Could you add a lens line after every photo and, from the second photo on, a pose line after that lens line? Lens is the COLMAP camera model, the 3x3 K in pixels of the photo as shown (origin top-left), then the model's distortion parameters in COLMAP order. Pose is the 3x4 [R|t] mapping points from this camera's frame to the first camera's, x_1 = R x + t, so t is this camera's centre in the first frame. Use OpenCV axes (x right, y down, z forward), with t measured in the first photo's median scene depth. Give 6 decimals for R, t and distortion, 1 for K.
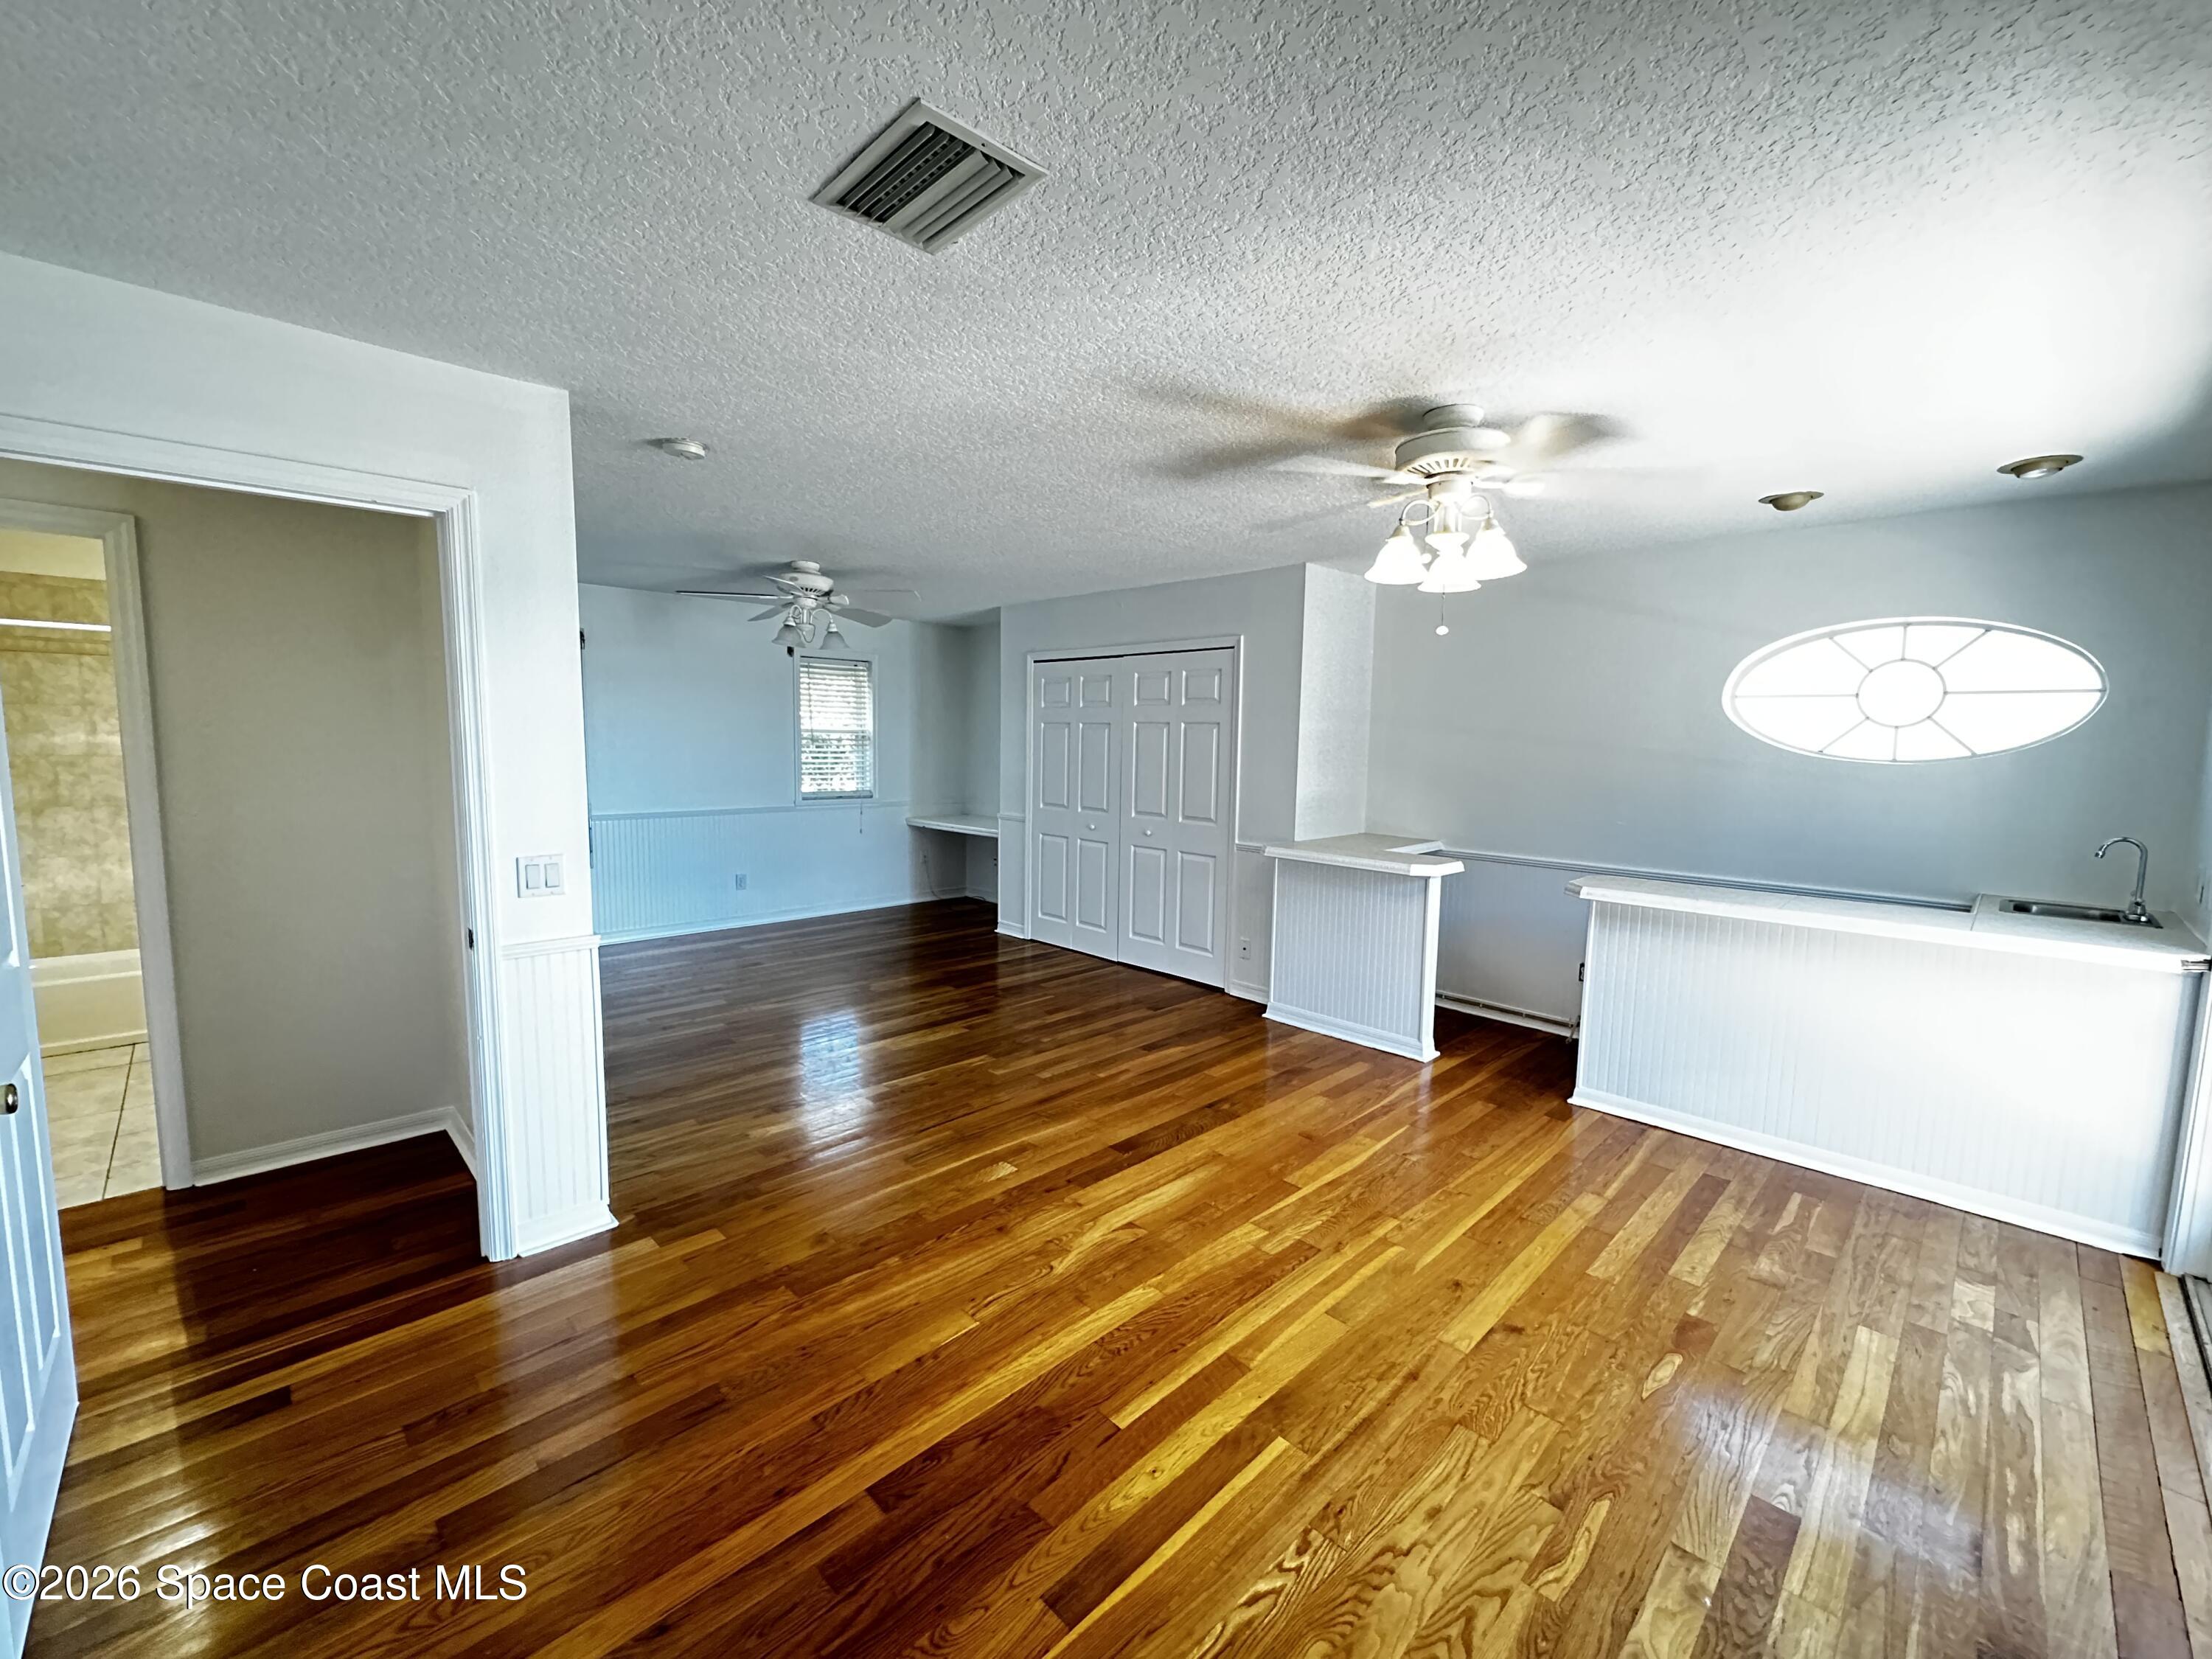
lens RADIAL K [[889.9, 0, 1098.3], [0, 889.9, 825.4], [0, 0, 1]] dist [0.000588, -0.000009]
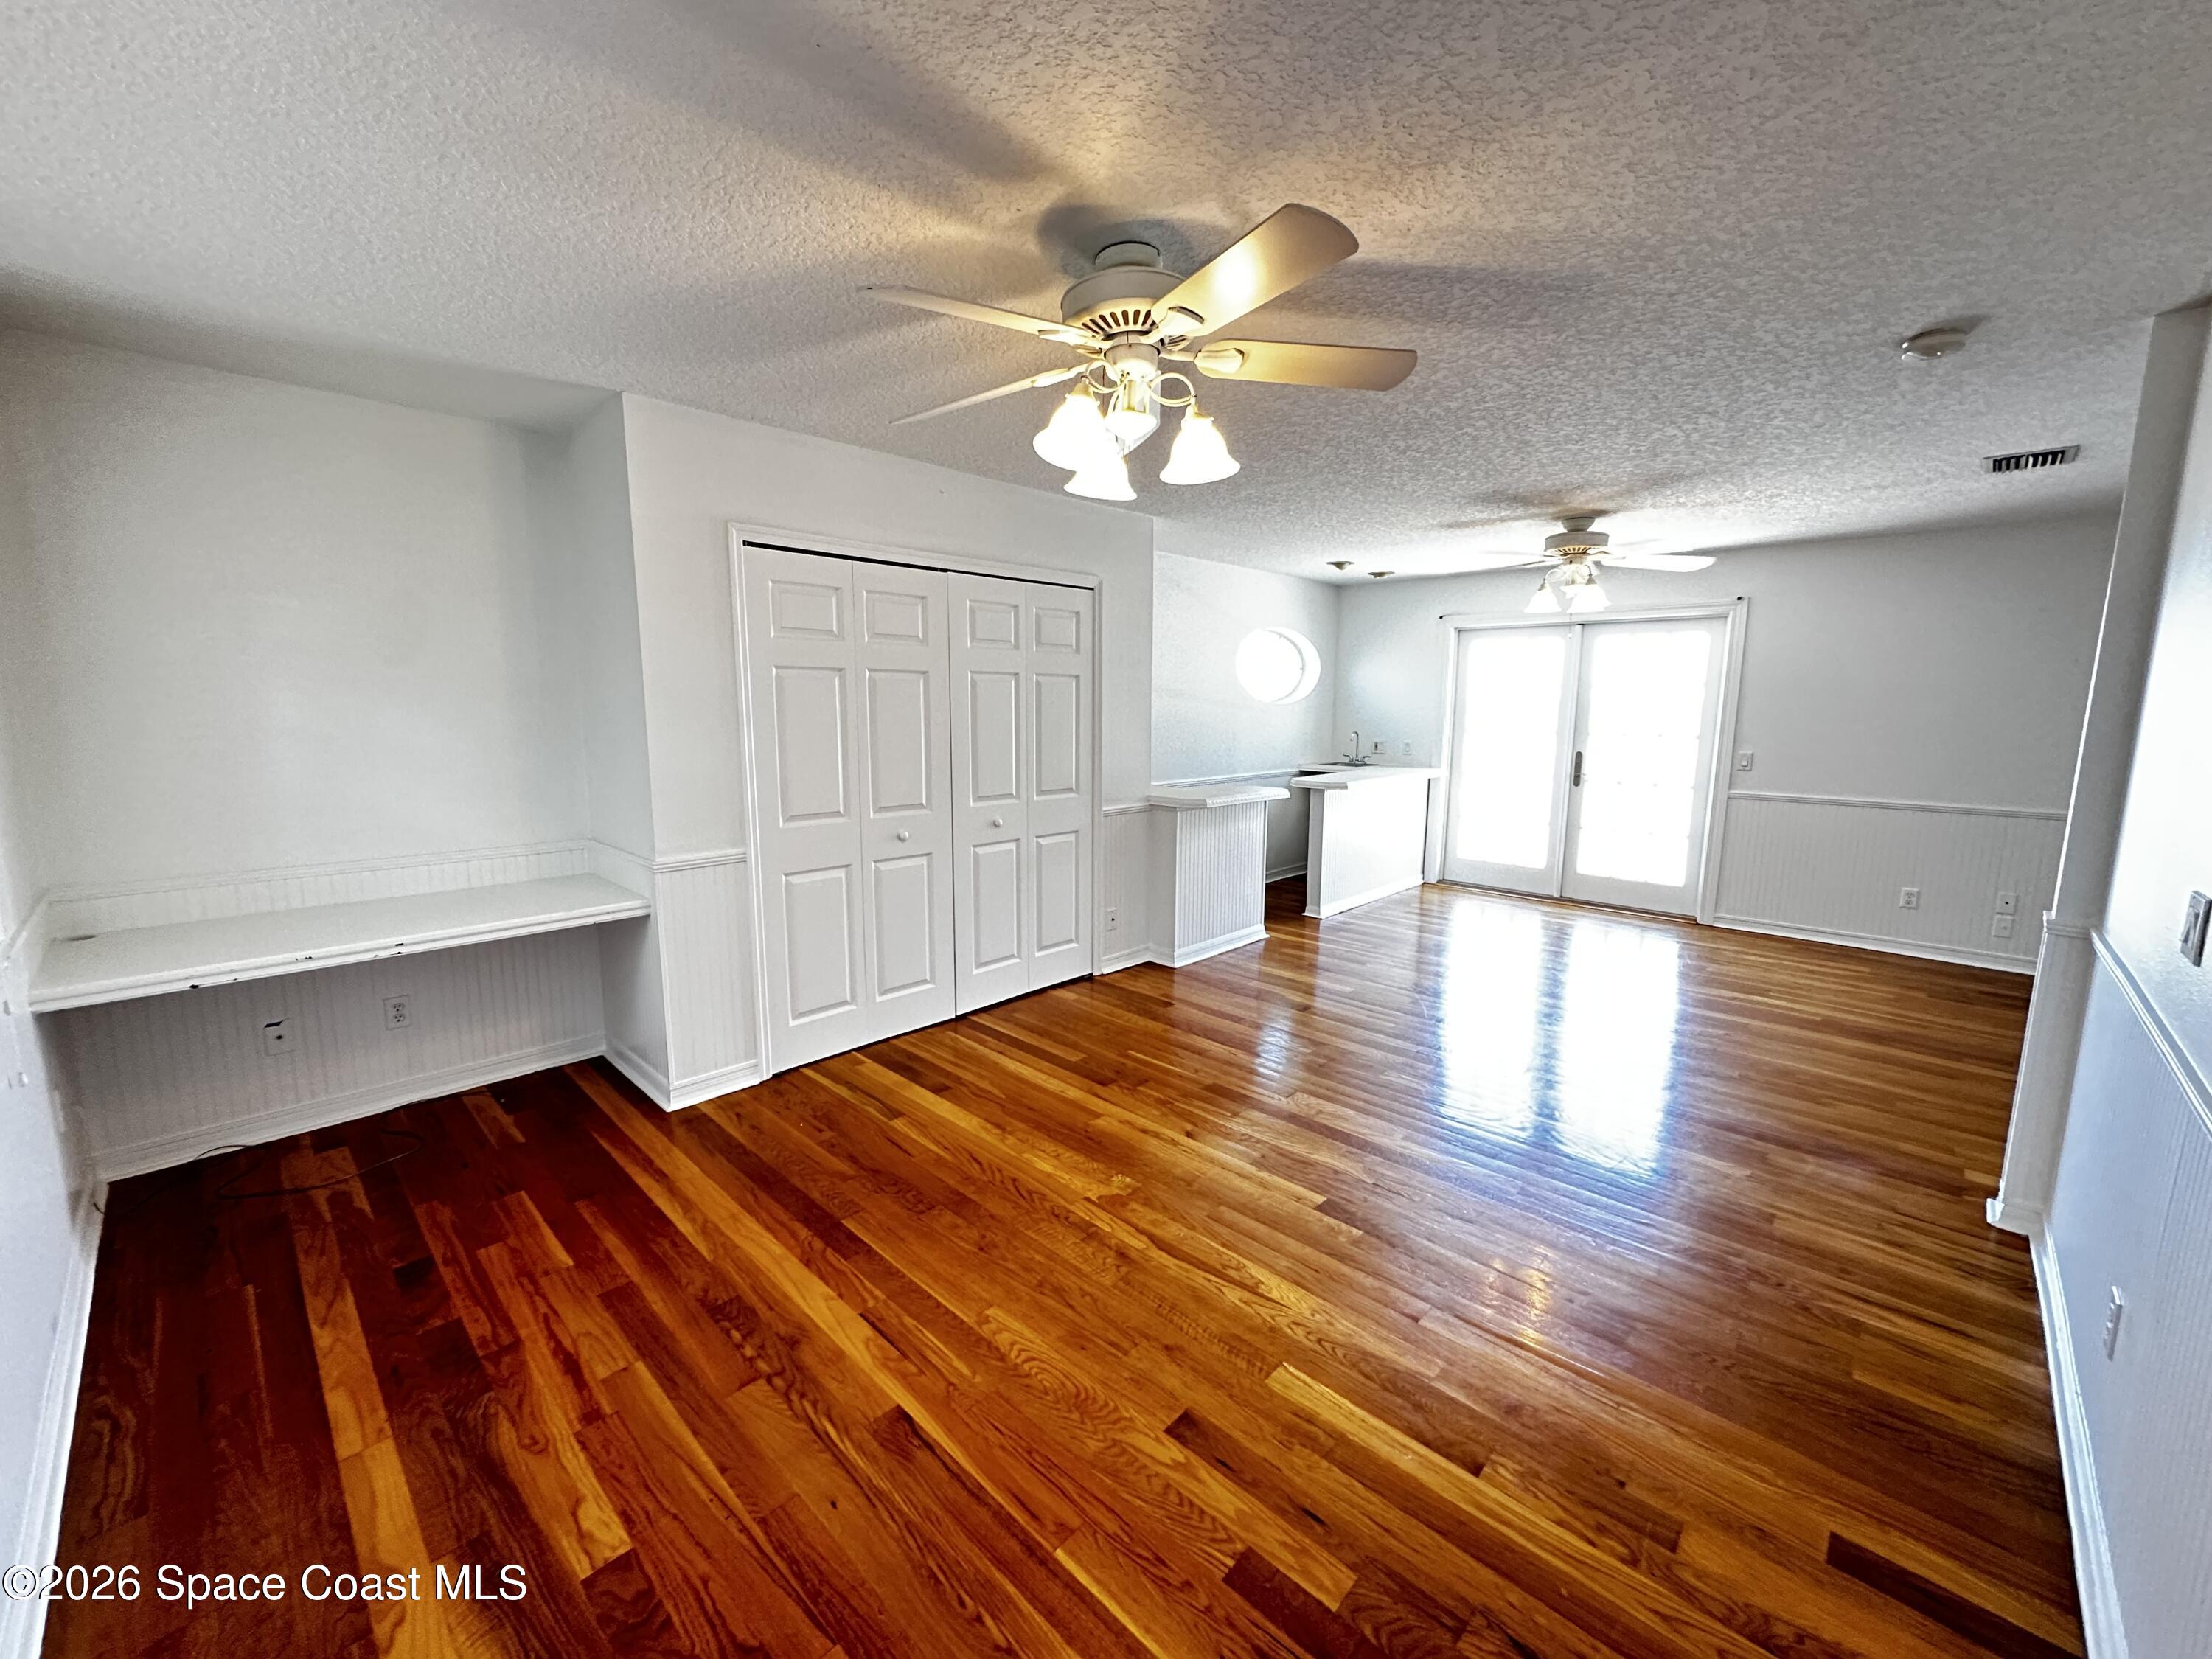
lens RADIAL K [[889.9, 0, 1098.3], [0, 889.9, 825.4], [0, 0, 1]] dist [0.000588, -0.000009]
pose [[-0.029827, -0.158869, 0.986849, -1.101058], [0.088967, 0.982948, 0.160930, -0.165141], [-0.995588, 0.092597, -0.015184, 1.506088]]
